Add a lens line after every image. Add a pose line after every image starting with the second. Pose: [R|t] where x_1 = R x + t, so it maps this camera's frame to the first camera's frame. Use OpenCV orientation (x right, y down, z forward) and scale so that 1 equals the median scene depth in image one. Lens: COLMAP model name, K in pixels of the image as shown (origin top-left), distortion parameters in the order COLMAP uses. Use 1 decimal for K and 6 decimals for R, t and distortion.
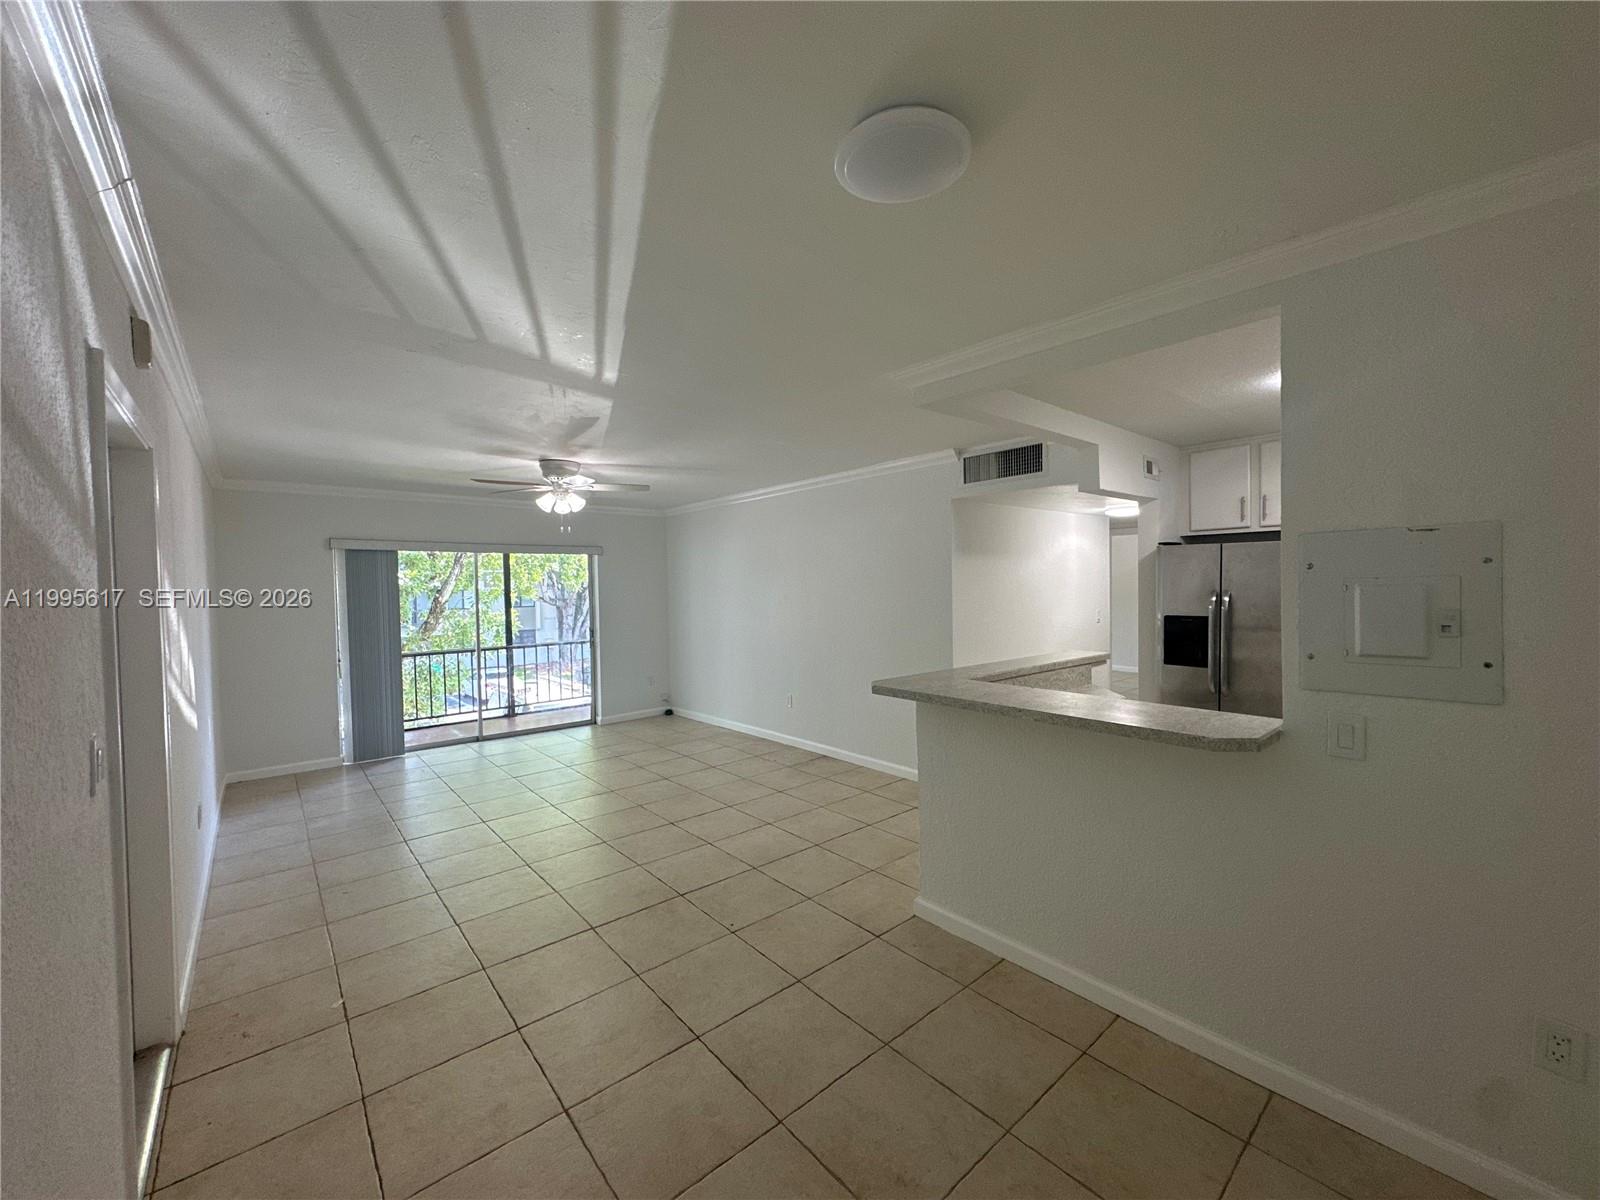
lens RADIAL K [[634.0, 0, 800.0], [0, 634.0, 600.0], [0, 0, 1]] dist [-0.000377, -0.000338]
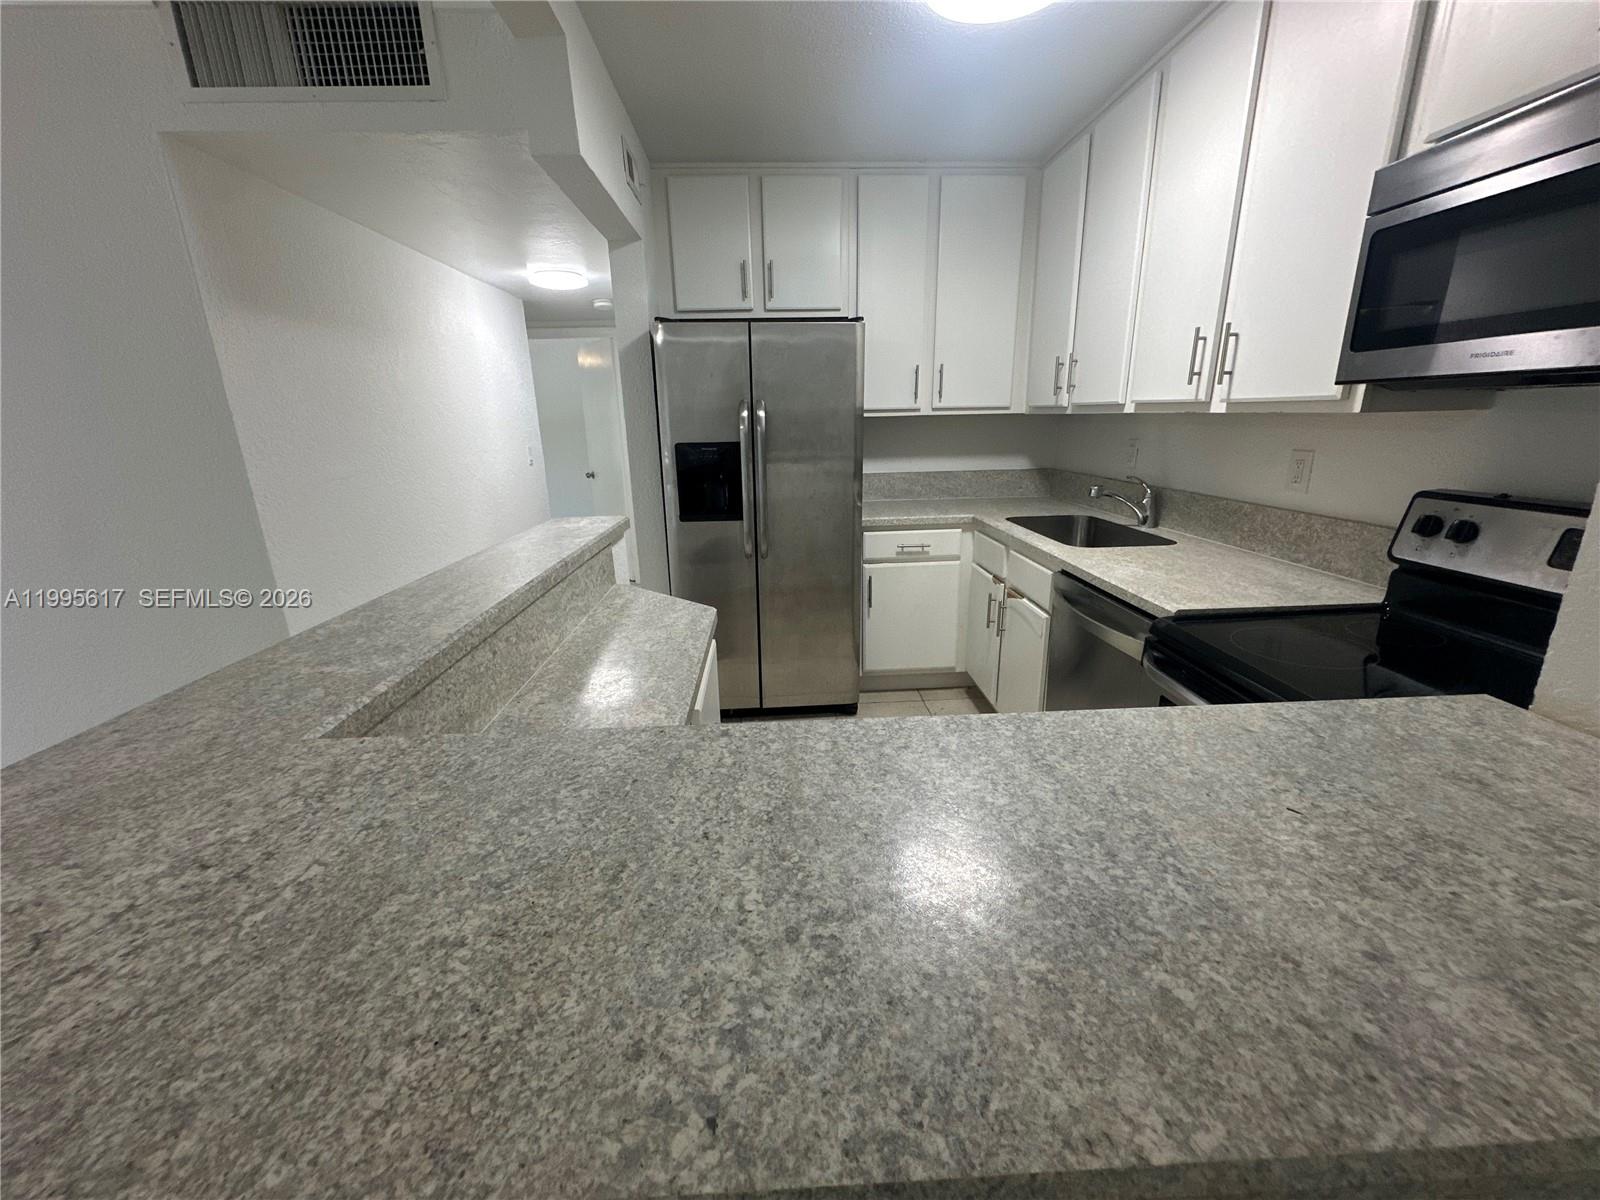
lens RADIAL K [[634.0, 0, 800.0], [0, 634.0, 600.0], [0, 0, 1]] dist [-0.000377, -0.000338]
pose [[0.609675, -0.216283, 0.762573, 0.134868], [0.028044, 0.967337, 0.251938, 0.018319], [-0.792155, -0.132215, 0.595827, 0.483047]]
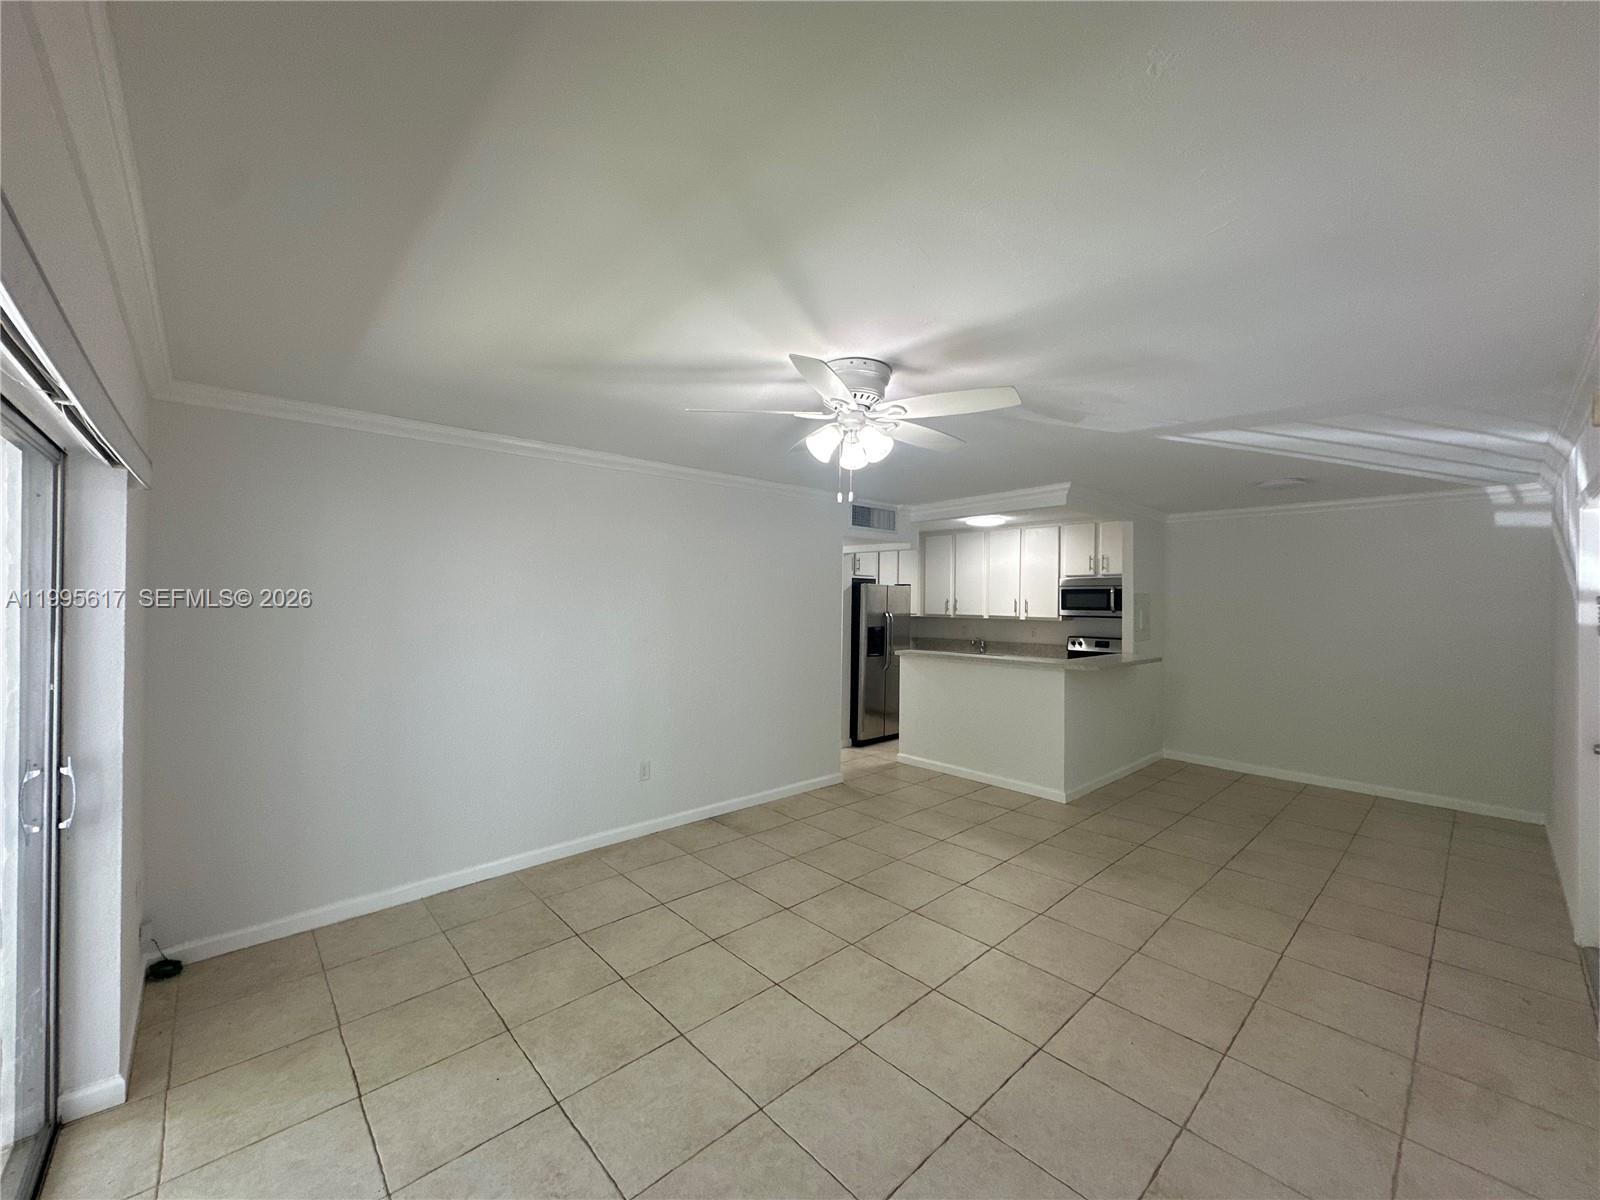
lens RADIAL K [[634.0, 0, 800.0], [0, 634.0, 600.0], [0, 0, 1]] dist [-0.000377, -0.000338]
pose [[-0.032206, 0.020018, 0.999281, -0.996183], [0.017053, 0.999665, -0.019476, -0.017019], [-0.999336, 0.016414, -0.032537, 1.170826]]
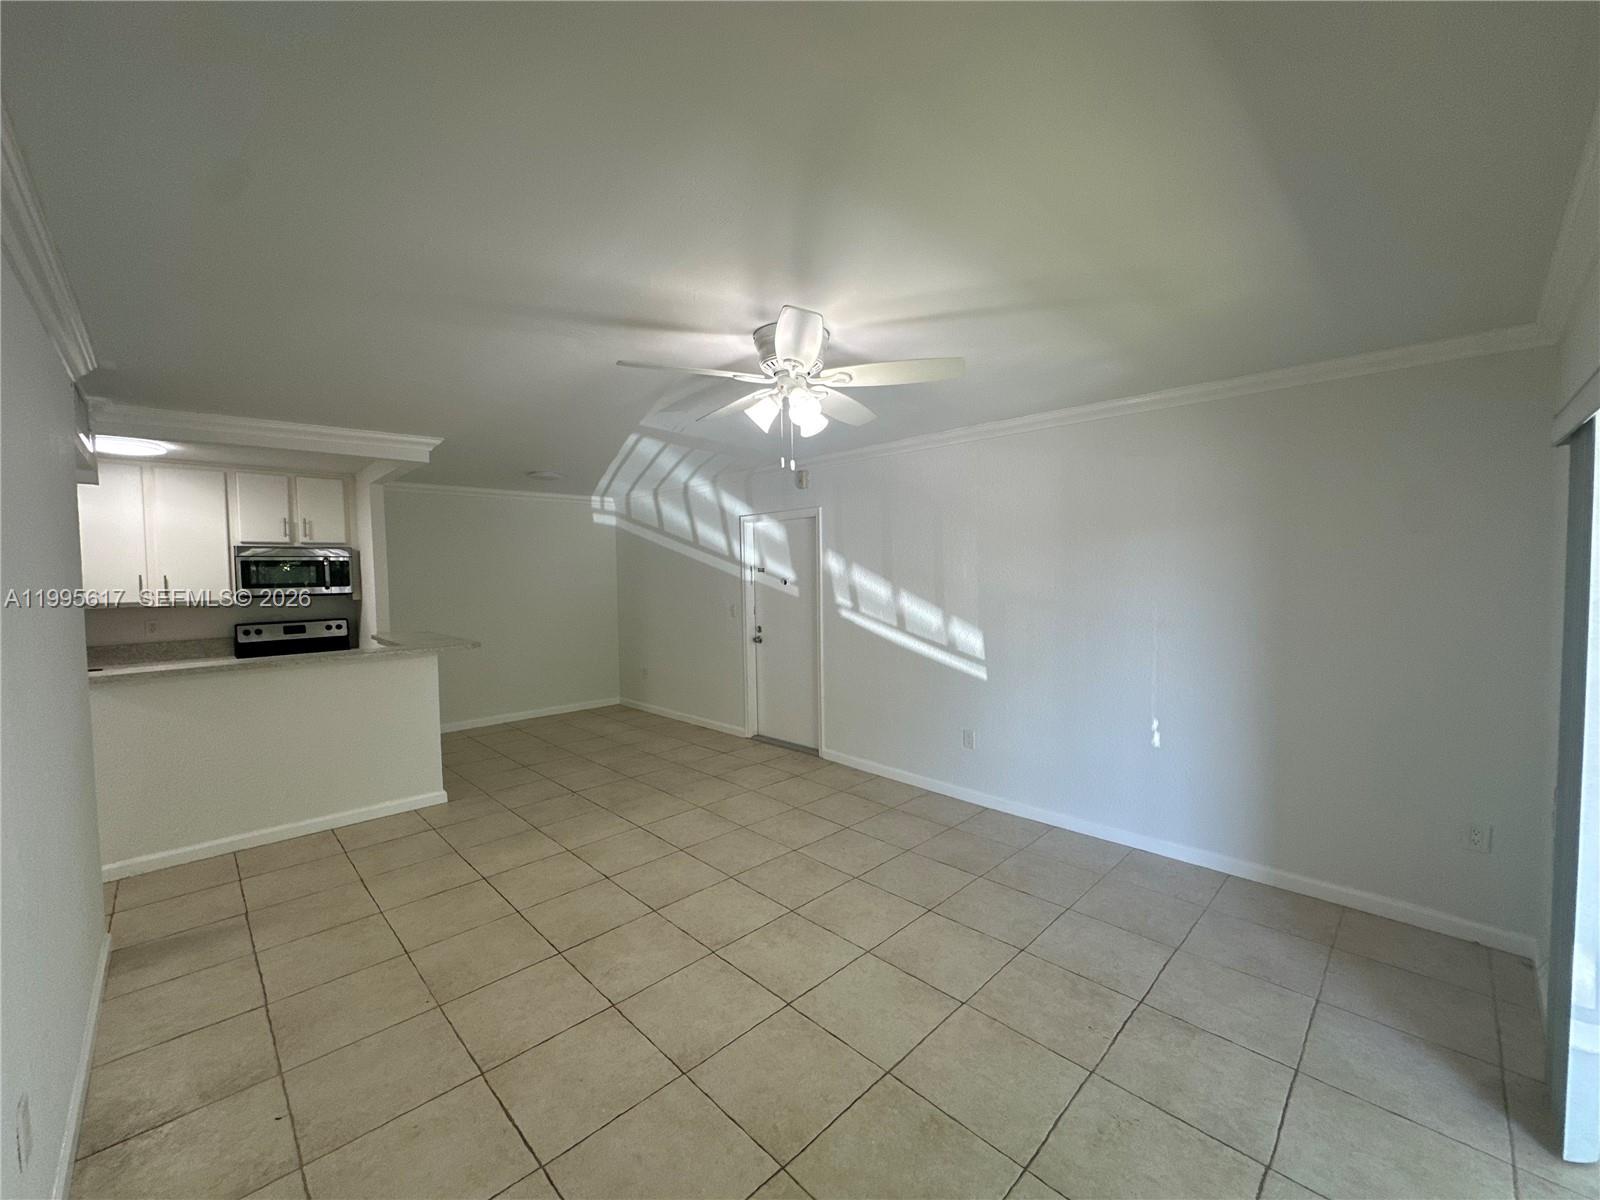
lens RADIAL K [[634.0, 0, 800.0], [0, 634.0, 600.0], [0, 0, 1]] dist [-0.000377, -0.000338]
pose [[-0.997565, 0.035475, -0.060045, -0.383343], [0.031160, 0.996966, 0.071333, -0.041769], [0.062393, 0.069288, -0.995644, 1.683009]]
